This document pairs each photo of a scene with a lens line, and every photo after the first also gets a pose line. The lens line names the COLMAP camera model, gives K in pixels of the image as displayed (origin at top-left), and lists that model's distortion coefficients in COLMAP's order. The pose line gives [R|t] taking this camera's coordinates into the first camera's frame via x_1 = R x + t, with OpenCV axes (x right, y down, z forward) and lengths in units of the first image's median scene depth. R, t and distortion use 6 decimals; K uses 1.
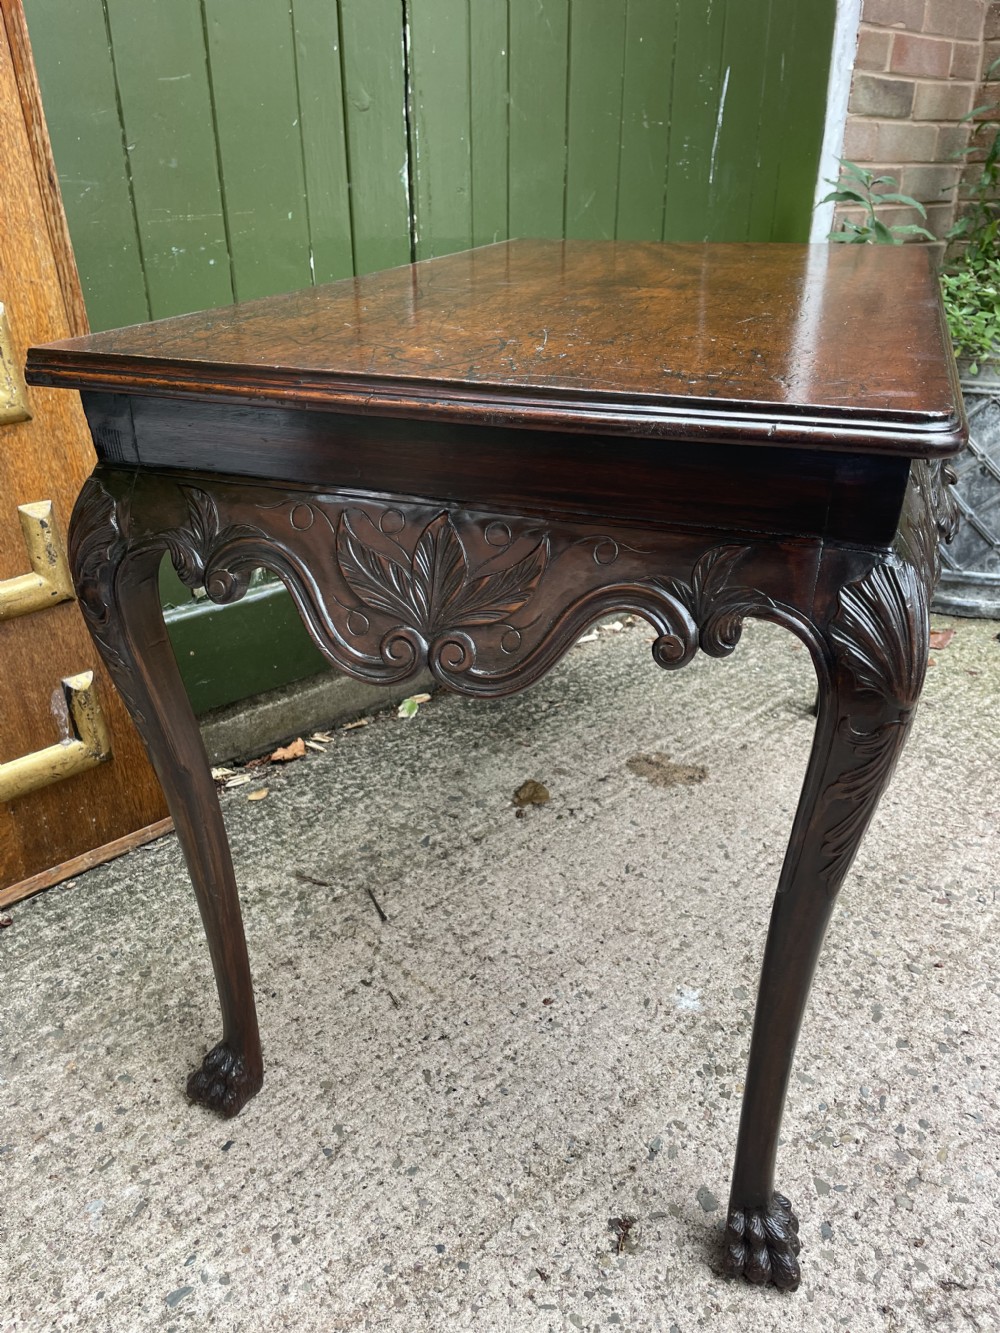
lens RADIAL K [[1024.9, 0, 506.3], [0, 1024.9, 673.4], [0, 0, 1]] dist [0.085324, -0.122306]
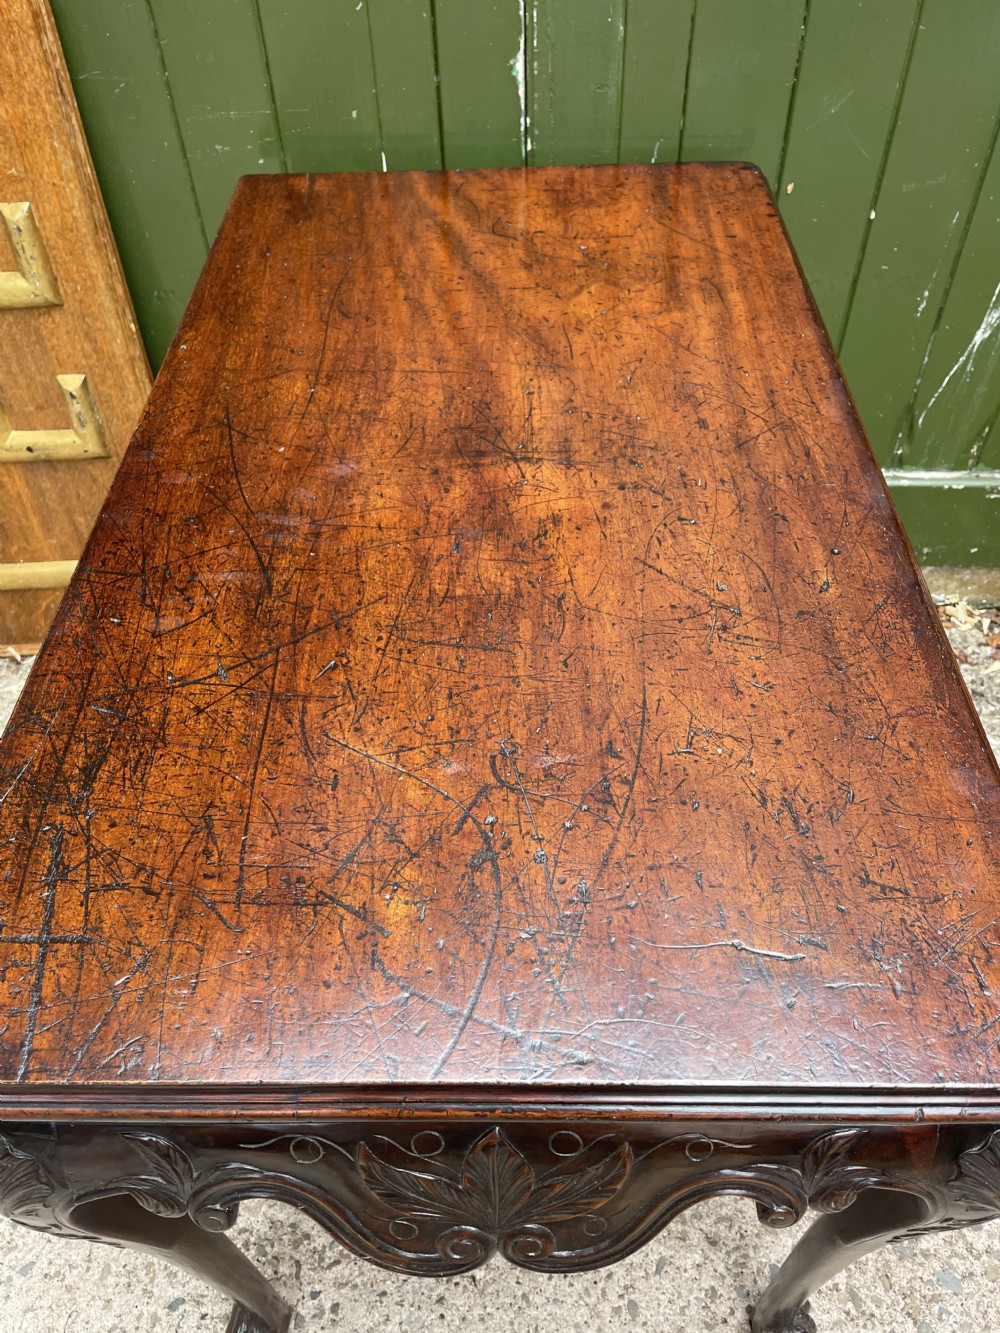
lens RADIAL K [[1025.9, 0, 489.9], [0, 1025.9, 684.1], [0, 0, 1]] dist [0.084408, -0.123312]
pose [[0.731993, 0.491680, -0.471632, 0.537099], [-0.278383, 0.847663, 0.451631, -0.475932], [0.621843, -0.199297, 0.757359, 0.325310]]
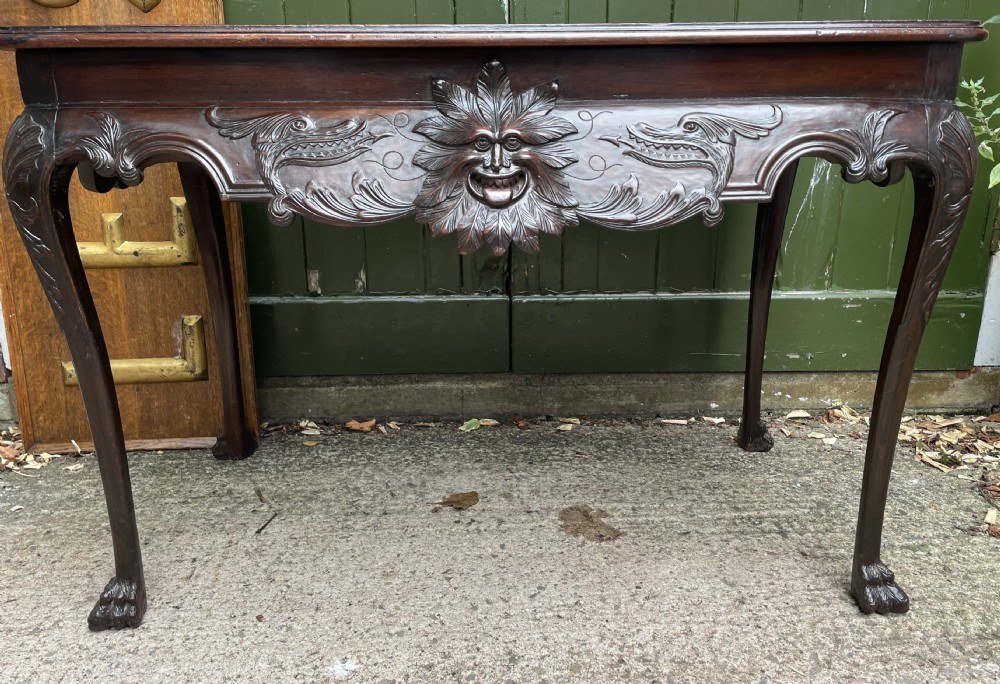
lens RADIAL K [[832.5, 0, 506.1], [0, 832.5, 364.3], [0, 0, 1]] dist [0.089676, -0.126264]
pose [[0.779628, 0.190883, -0.596443, 0.674950], [-0.279193, 0.958470, -0.058197, 0.013724], [0.560564, 0.211895, 0.800543, 0.283856]]
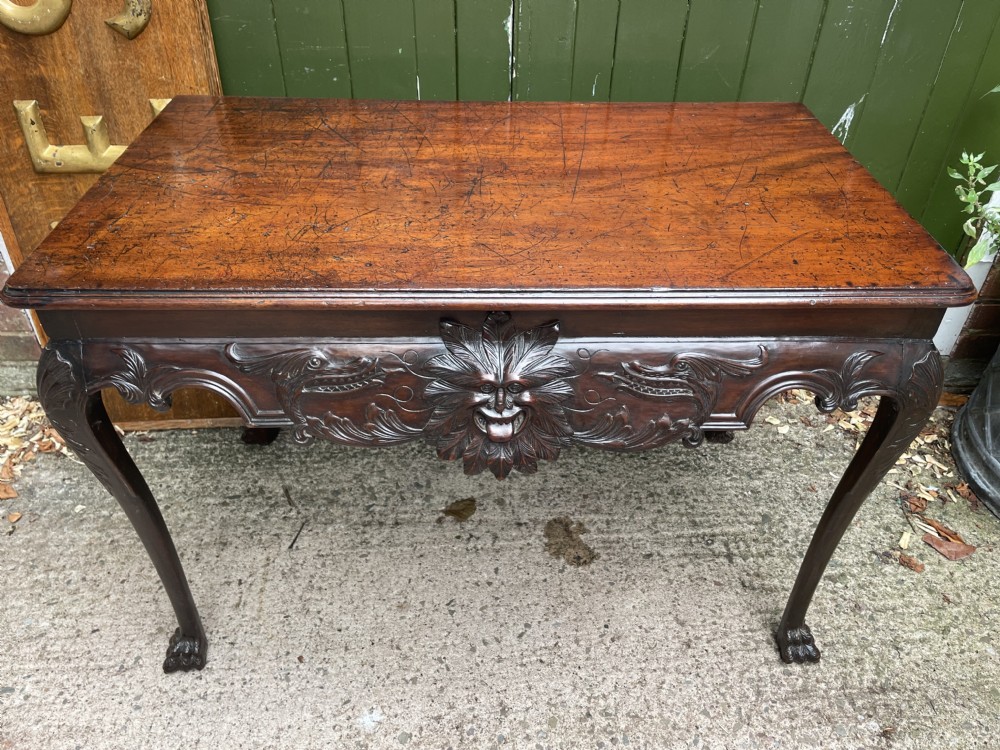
lens RADIAL K [[769.6, 0, 506.9], [0, 769.6, 365.5], [0, 0, 1]] dist [0.084408, -0.123312]
pose [[0.781187, 0.396538, -0.482187, 0.552307], [-0.301501, 0.915958, 0.264800, -0.388899], [0.546666, -0.061478, 0.835091, 0.228097]]
